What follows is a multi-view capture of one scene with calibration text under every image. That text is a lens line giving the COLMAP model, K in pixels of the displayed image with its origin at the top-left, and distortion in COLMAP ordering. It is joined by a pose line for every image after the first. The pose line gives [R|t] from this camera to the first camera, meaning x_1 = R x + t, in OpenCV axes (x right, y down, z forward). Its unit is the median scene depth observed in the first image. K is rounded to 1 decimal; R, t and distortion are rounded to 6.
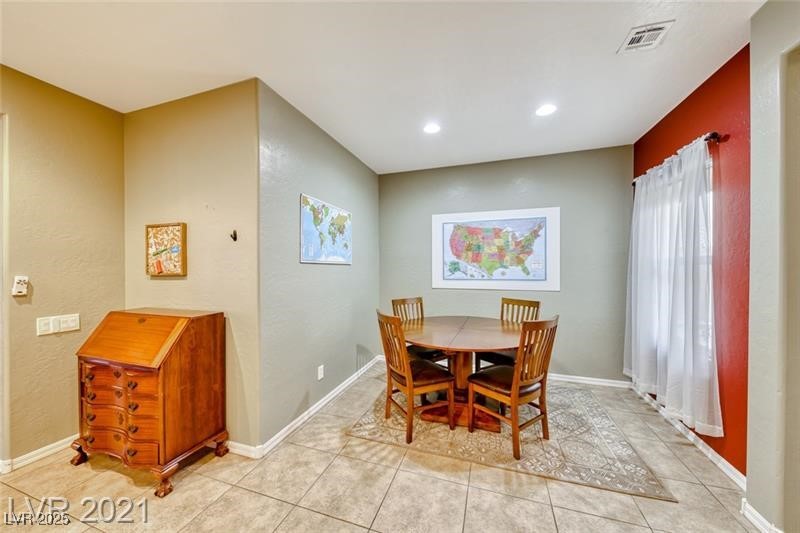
lens RADIAL K [[286.5, 0, 401.9], [0, 286.5, 268.6], [0, 0, 1]] dist [-0.000683, -0.000128]
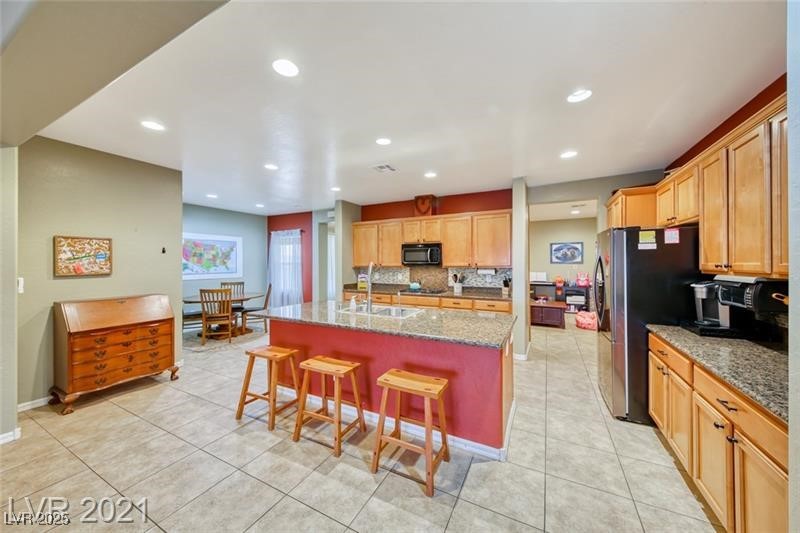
lens RADIAL K [[286.5, 0, 402.7], [0, 286.5, 263.1], [0, 0, 1]] dist [-0.000683, -0.000128]
pose [[0.144526, -0.000512, 0.989501, -1.929999], [0.012114, 0.999926, -0.001252, -0.012887], [-0.989427, 0.012167, 0.144521, -0.666267]]
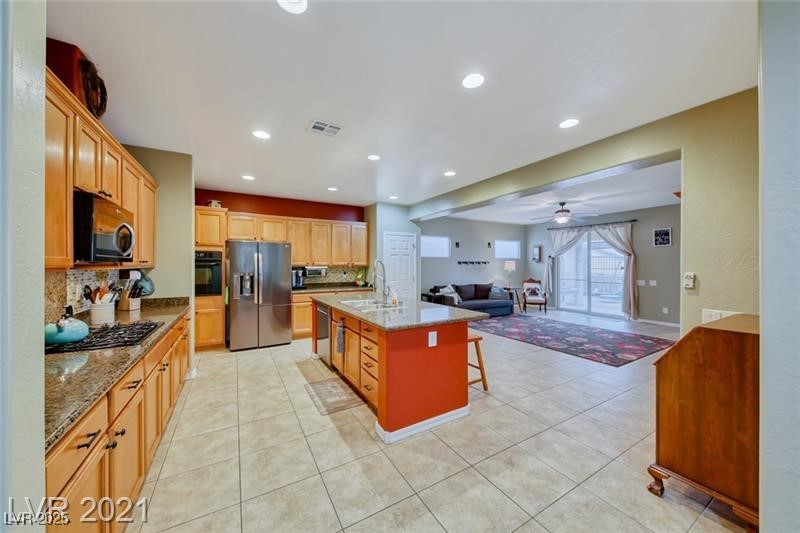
lens RADIAL K [[286.5, 0, 401.7], [0, 286.5, 265.5], [0, 0, 1]] dist [-0.000683, -0.000128]
pose [[-0.653067, 0.004658, -0.757285, 0.375222], [0.000350, 0.999983, 0.005849, -0.010335], [0.757300, 0.003555, -0.653058, 0.725333]]
